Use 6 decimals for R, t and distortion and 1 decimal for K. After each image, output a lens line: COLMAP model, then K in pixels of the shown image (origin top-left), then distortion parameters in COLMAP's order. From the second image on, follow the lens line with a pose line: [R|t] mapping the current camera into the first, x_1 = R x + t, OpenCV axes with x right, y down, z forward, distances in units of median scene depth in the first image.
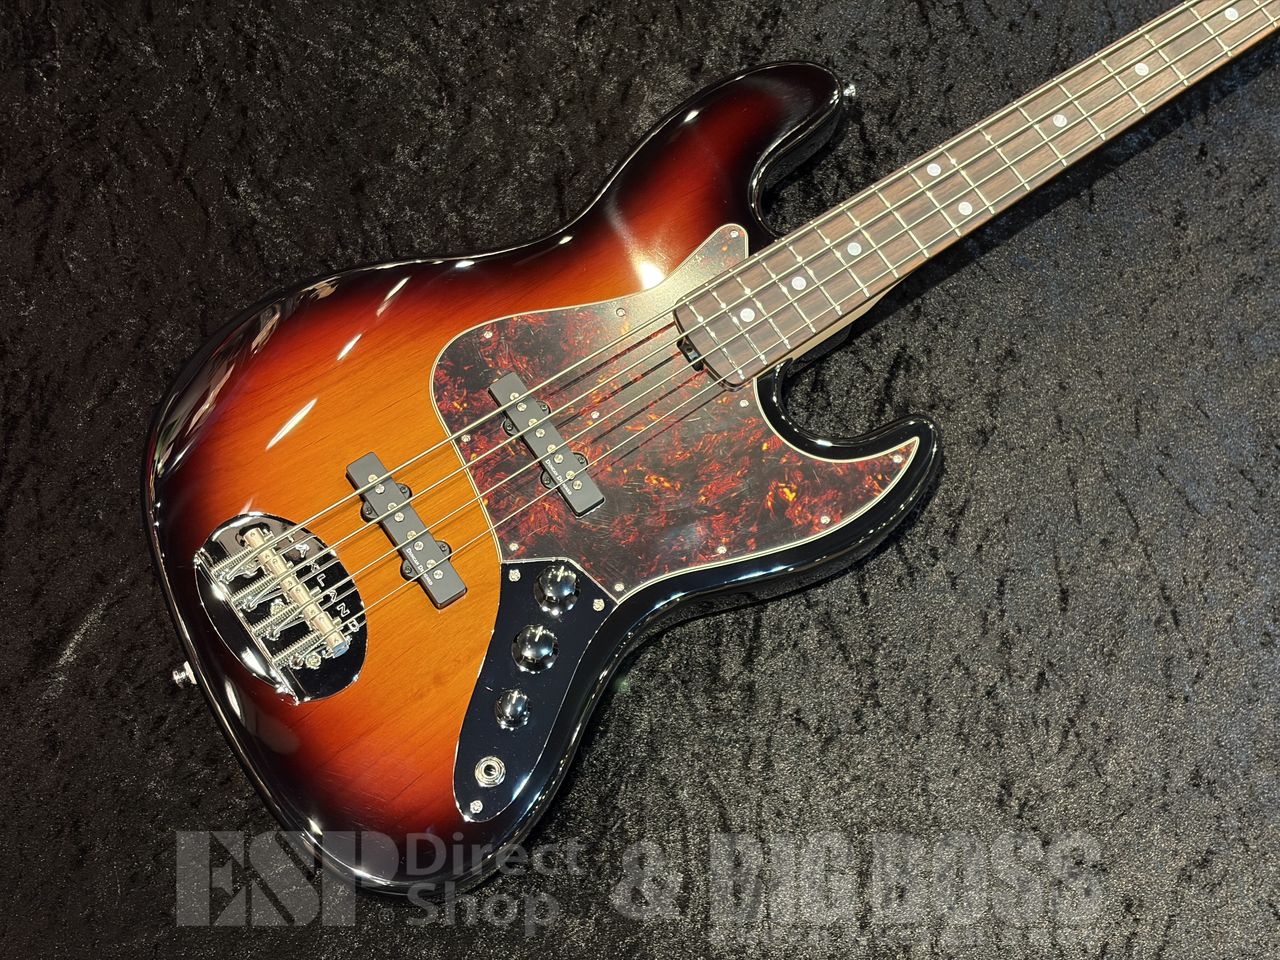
lens RADIAL K [[1935.7, 0, 626.5], [0, 1935.7, 483.2], [0, 0, 1]] dist [0.086591, 0.000000]
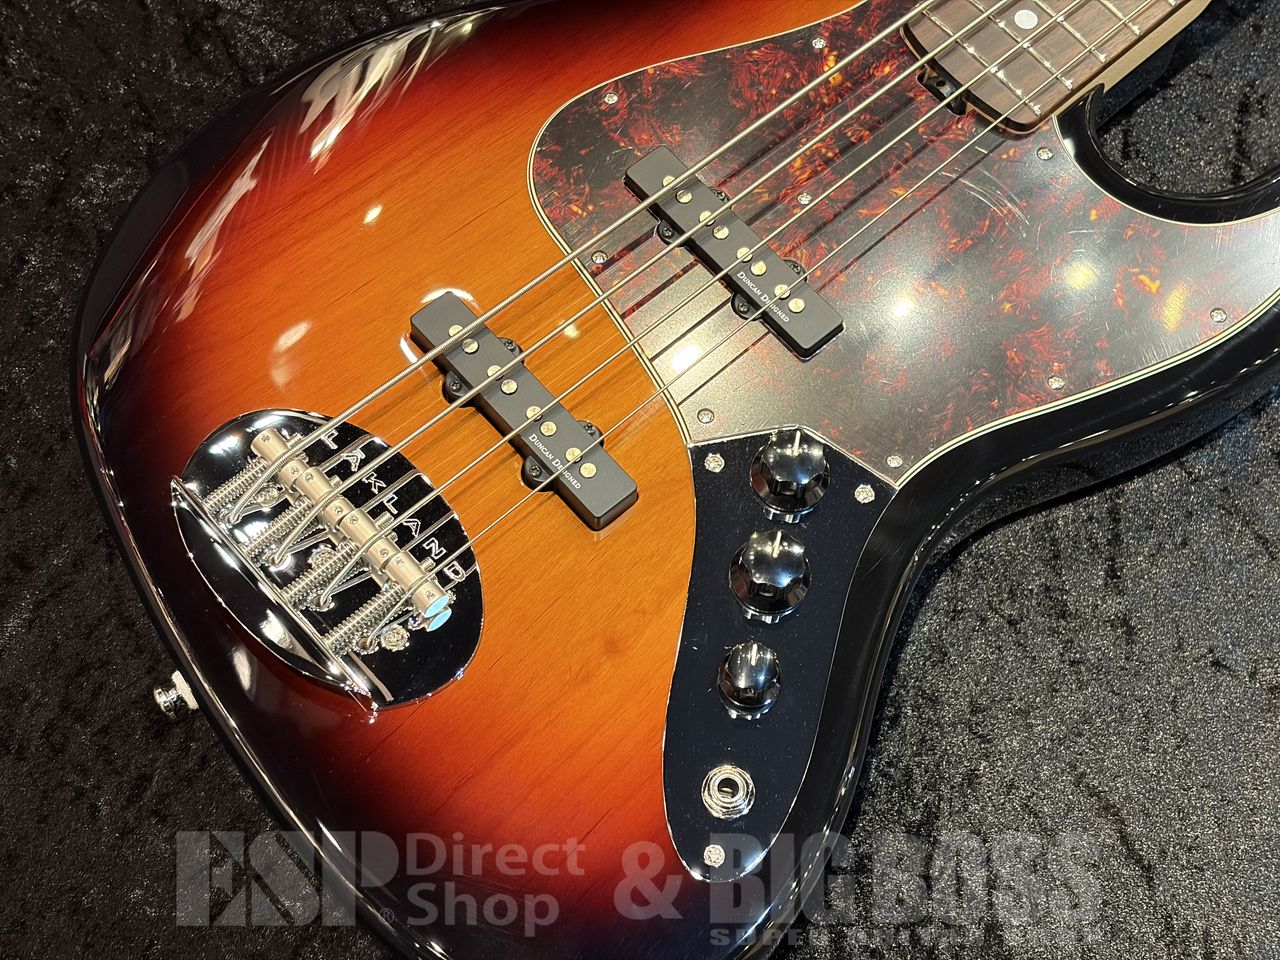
lens RADIAL K [[1935.7, 0, 586.5], [0, 1935.7, 462.8], [0, 0, 1]] dist [0.086591, 0.000000]
pose [[0.992509, -0.121779, -0.009784, -0.087153], [0.120129, 0.987363, -0.103358, 0.099793], [0.022247, 0.101408, 0.994596, 0.400105]]
